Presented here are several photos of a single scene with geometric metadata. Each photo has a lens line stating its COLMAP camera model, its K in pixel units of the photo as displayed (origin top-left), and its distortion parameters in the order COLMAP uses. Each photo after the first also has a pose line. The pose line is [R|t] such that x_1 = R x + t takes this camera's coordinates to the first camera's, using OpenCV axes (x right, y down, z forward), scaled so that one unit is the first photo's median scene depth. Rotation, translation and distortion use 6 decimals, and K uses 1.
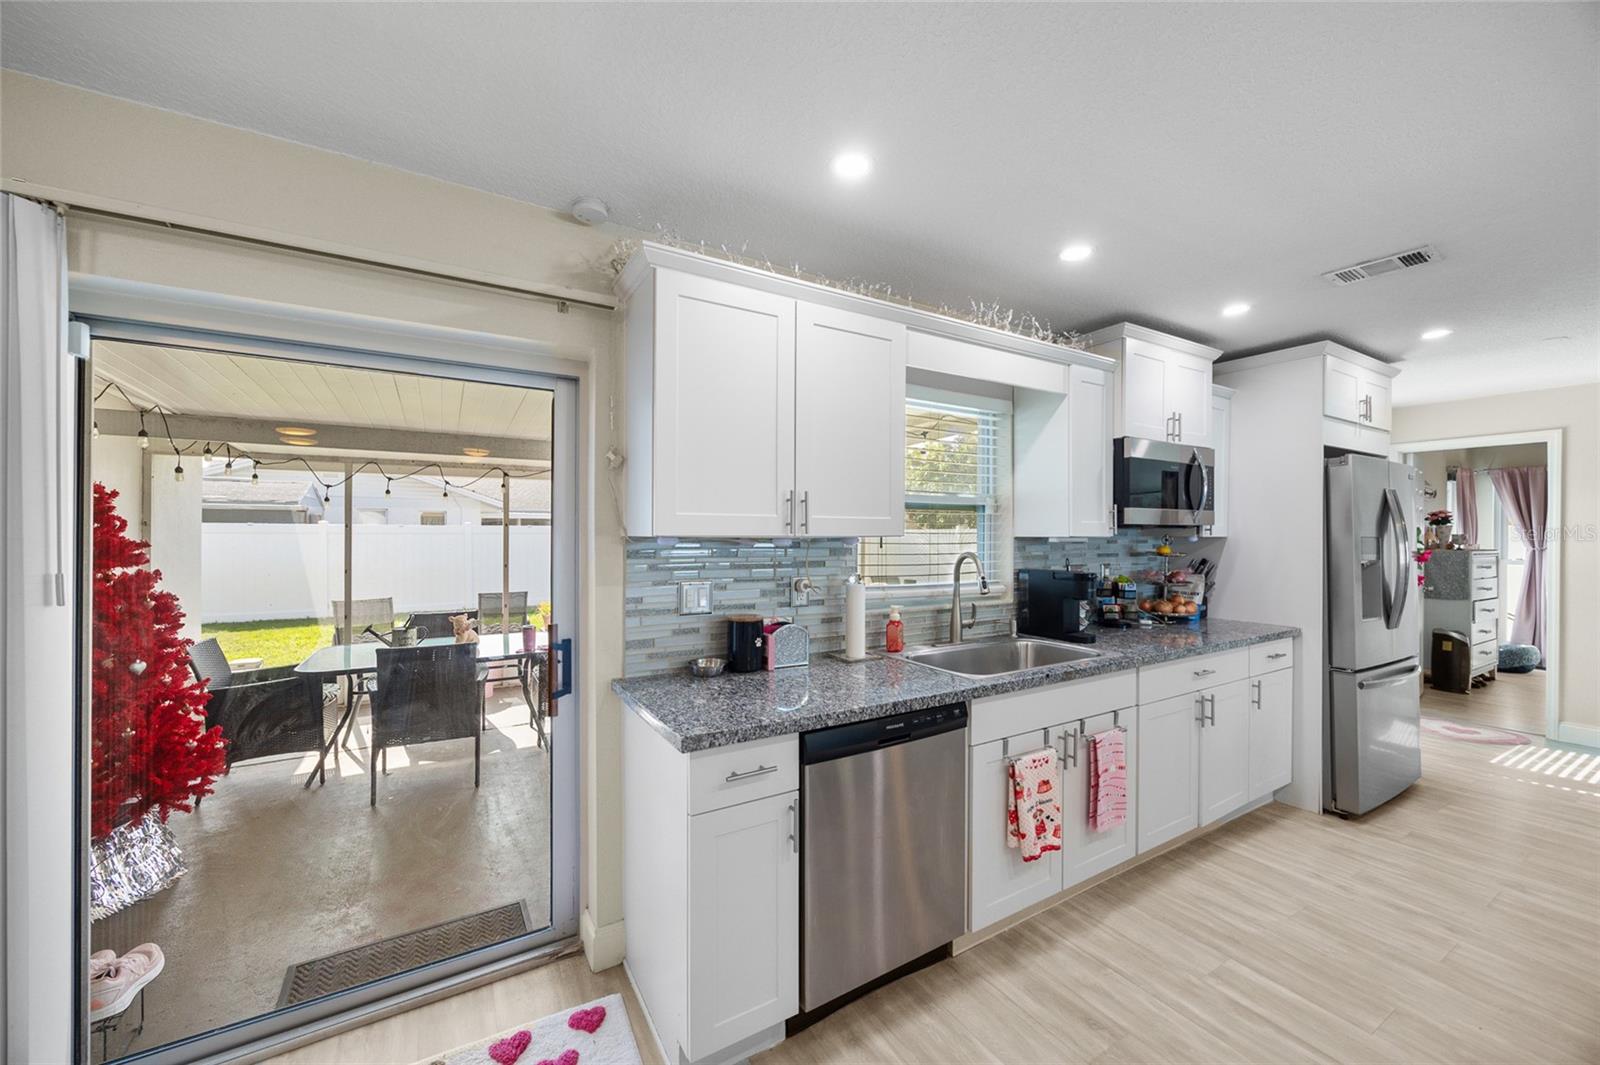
lens RADIAL K [[606.7, 0, 797.7], [0, 606.7, 535.7], [0, 0, 1]] dist [-0.004941, 0.000493]
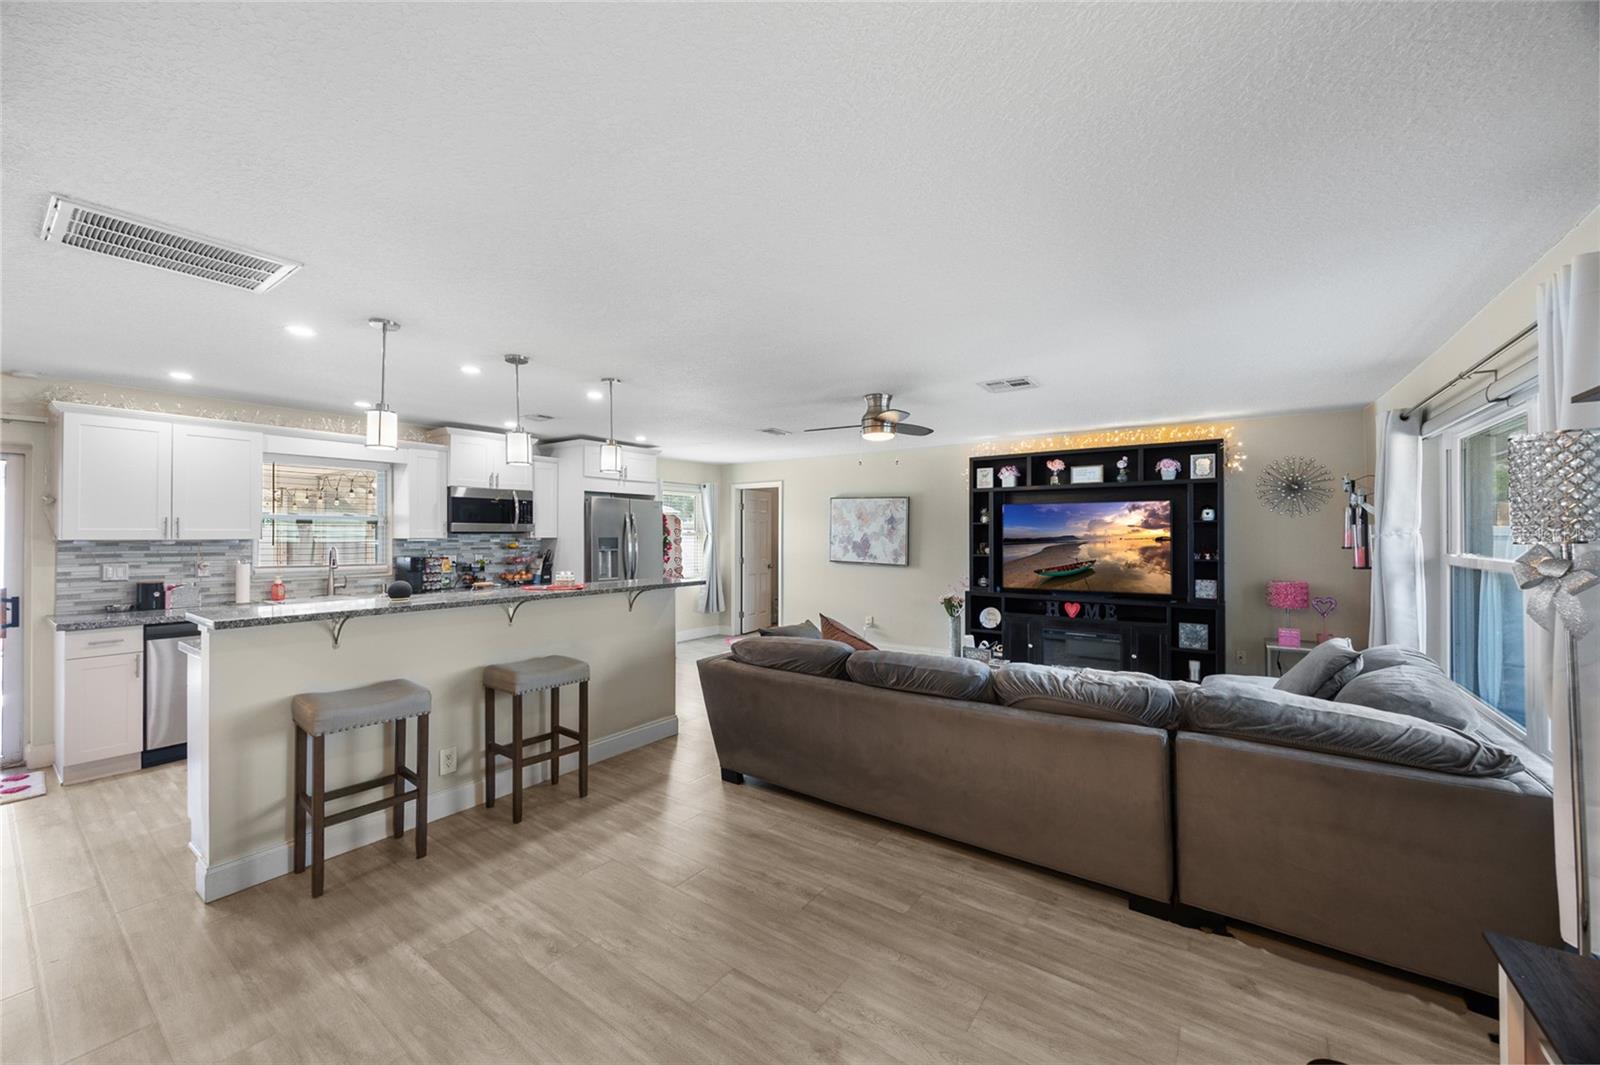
lens RADIAL K [[606.7, 0, 801.9], [0, 606.7, 530.2], [0, 0, 1]] dist [-0.004941, 0.000493]
pose [[0.913545, -0.000480, 0.406738, 0.906026], [0.003876, 0.999964, -0.007526, -0.005645], [-0.406720, 0.008452, 0.913514, -1.404159]]
